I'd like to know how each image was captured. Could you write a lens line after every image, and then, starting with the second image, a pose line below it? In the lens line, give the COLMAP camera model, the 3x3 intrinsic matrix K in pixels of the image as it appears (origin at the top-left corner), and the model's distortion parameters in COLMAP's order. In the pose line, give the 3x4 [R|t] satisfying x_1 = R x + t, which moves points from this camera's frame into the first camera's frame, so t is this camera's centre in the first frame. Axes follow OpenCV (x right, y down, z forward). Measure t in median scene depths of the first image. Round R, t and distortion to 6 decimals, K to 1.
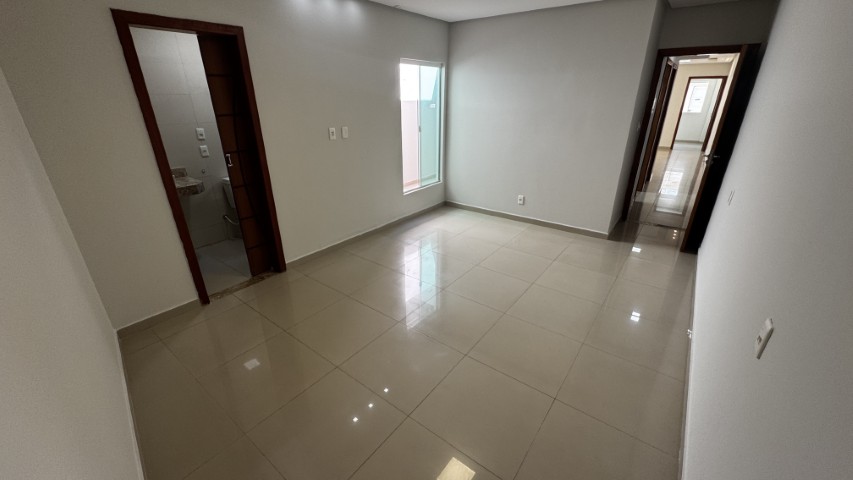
lens RADIAL K [[343.4, 0, 425.4], [0, 343.4, 238.5], [0, 0, 1]] dist [-0.003841, -0.000216]
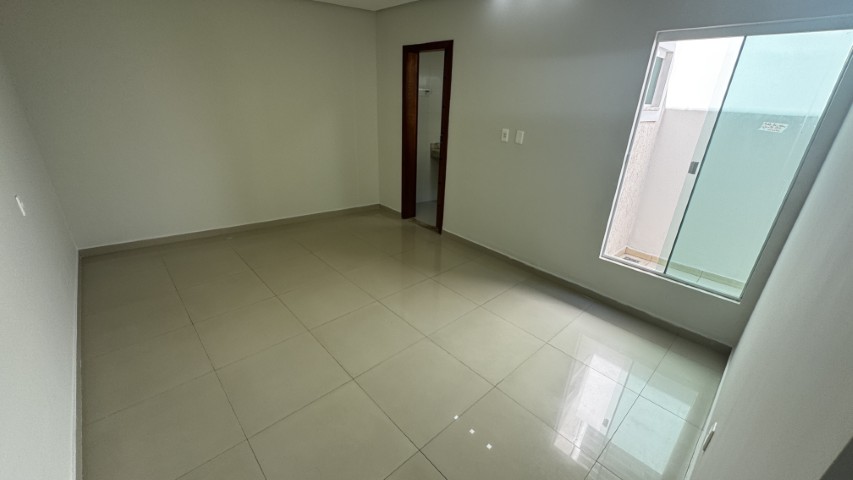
lens RADIAL K [[343.4, 0, 425.4], [0, 343.4, 238.5], [0, 0, 1]] dist [-0.003841, -0.000216]
pose [[-0.170177, 0.362532, -0.916302, 0.634289], [-0.424608, 0.812136, 0.400178, -0.312789], [0.889240, 0.457171, 0.015727, 0.802893]]
